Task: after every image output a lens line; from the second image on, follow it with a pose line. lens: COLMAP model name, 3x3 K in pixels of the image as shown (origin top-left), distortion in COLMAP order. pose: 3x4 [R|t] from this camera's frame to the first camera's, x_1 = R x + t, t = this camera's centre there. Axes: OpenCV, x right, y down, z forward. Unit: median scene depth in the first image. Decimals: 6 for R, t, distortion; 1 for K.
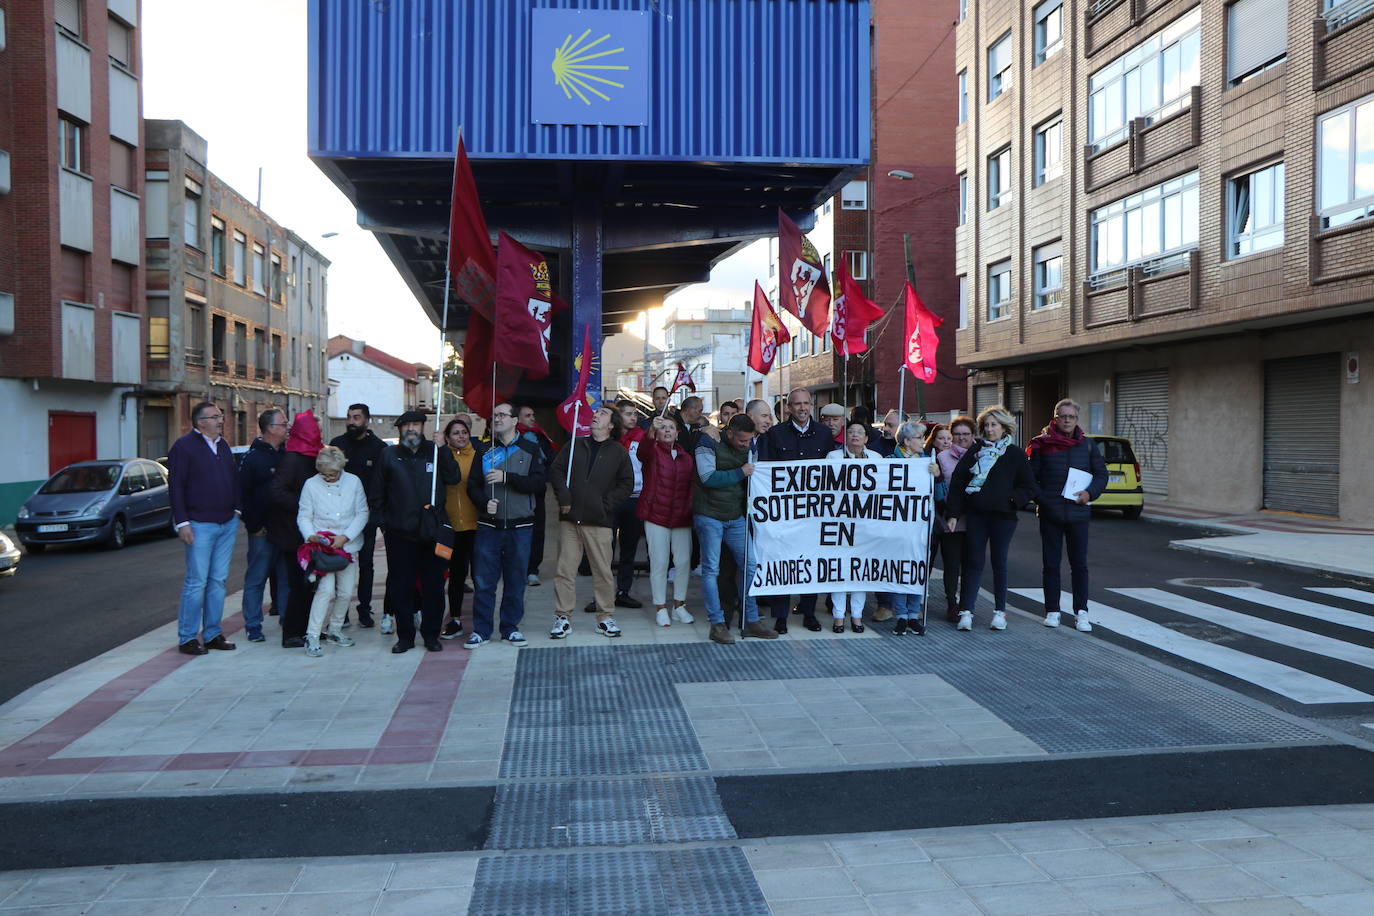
lens RADIAL K [[1298.1, 0, 687.0], [0, 1298.1, 458.0], [0, 0, 1]] dist [-0.124261, 0.206218]
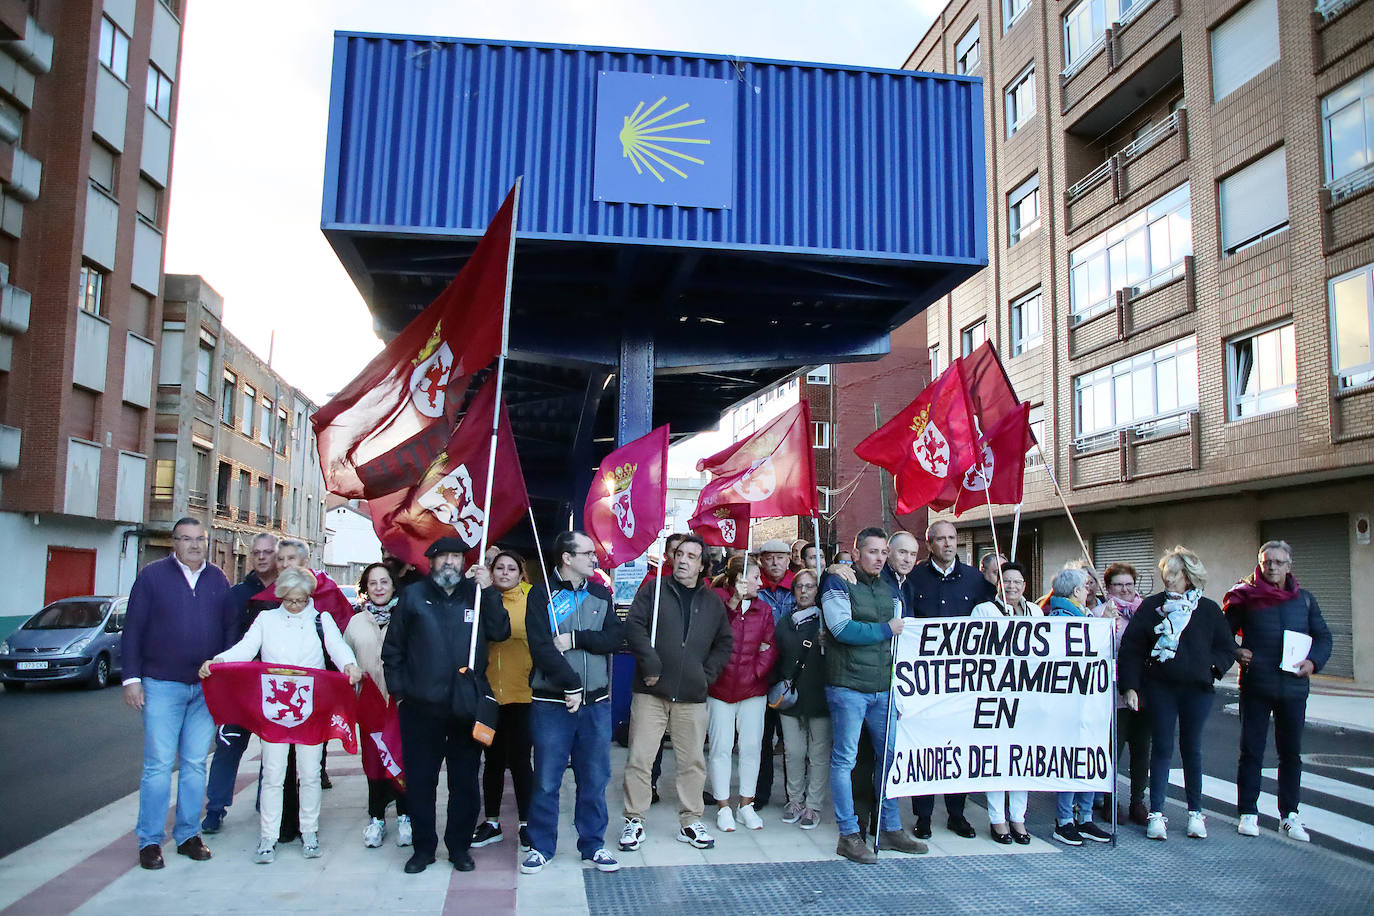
lens RADIAL K [[1134.7, 0, 681.0], [0, 1134.7, 469.8], [0, 0, 1]] dist [-0.107184, 0.059233]
pose [[0.999119, 0.024573, 0.034027, -0.040846], [-0.020204, 0.992166, -0.123280, 0.000909], [-0.036790, 0.122484, 0.991788, 0.141994]]
